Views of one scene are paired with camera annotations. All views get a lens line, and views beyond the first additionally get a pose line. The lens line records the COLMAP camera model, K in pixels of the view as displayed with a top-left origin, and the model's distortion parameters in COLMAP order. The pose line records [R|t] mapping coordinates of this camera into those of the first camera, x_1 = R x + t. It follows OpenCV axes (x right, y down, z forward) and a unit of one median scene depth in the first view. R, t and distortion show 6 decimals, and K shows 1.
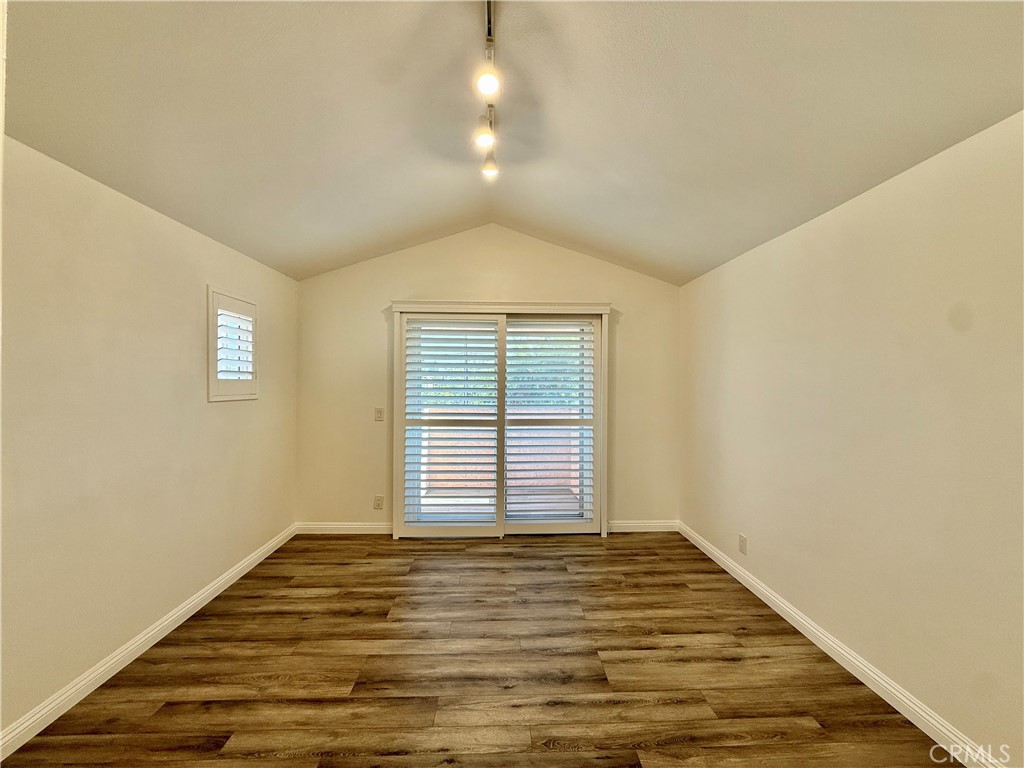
lens RADIAL K [[408.8, 0, 510.3], [0, 408.8, 383.5], [0, 0, 1]] dist [-0.000166, 0.000017]
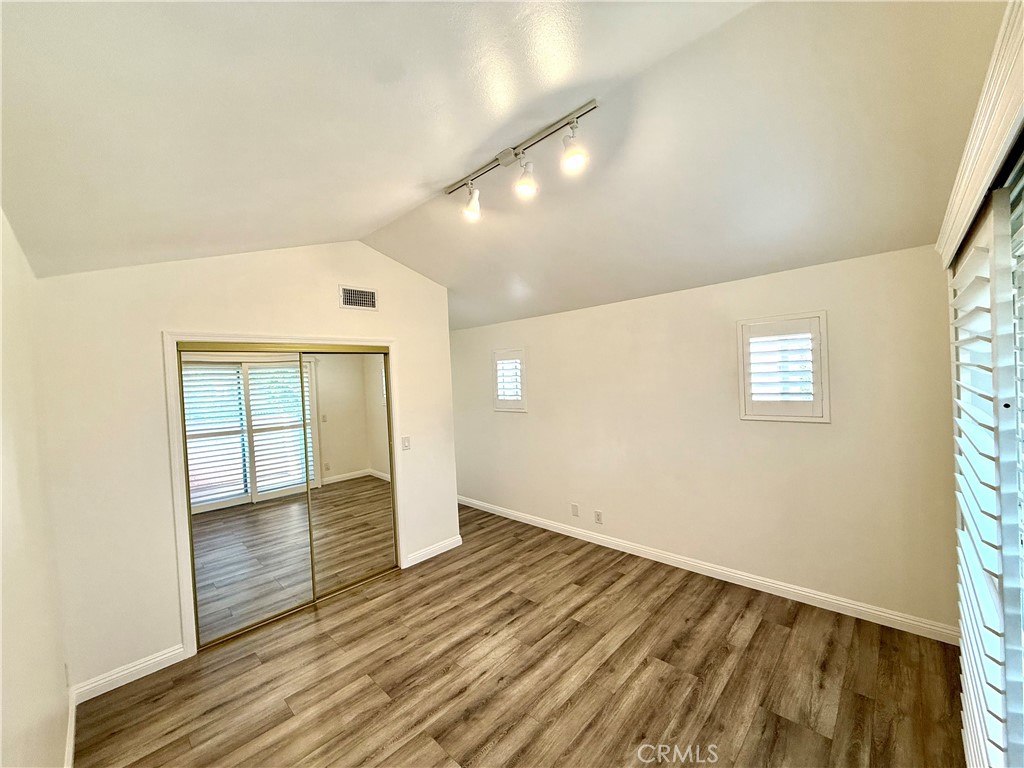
lens RADIAL K [[408.8, 0, 509.0], [0, 408.8, 384.6], [0, 0, 1]] dist [-0.000166, 0.000017]
pose [[-0.721415, 0.045048, -0.691036, 0.697868], [0.044966, 0.998823, 0.018169, -0.133824], [0.691042, -0.017965, -0.722591, 1.718696]]
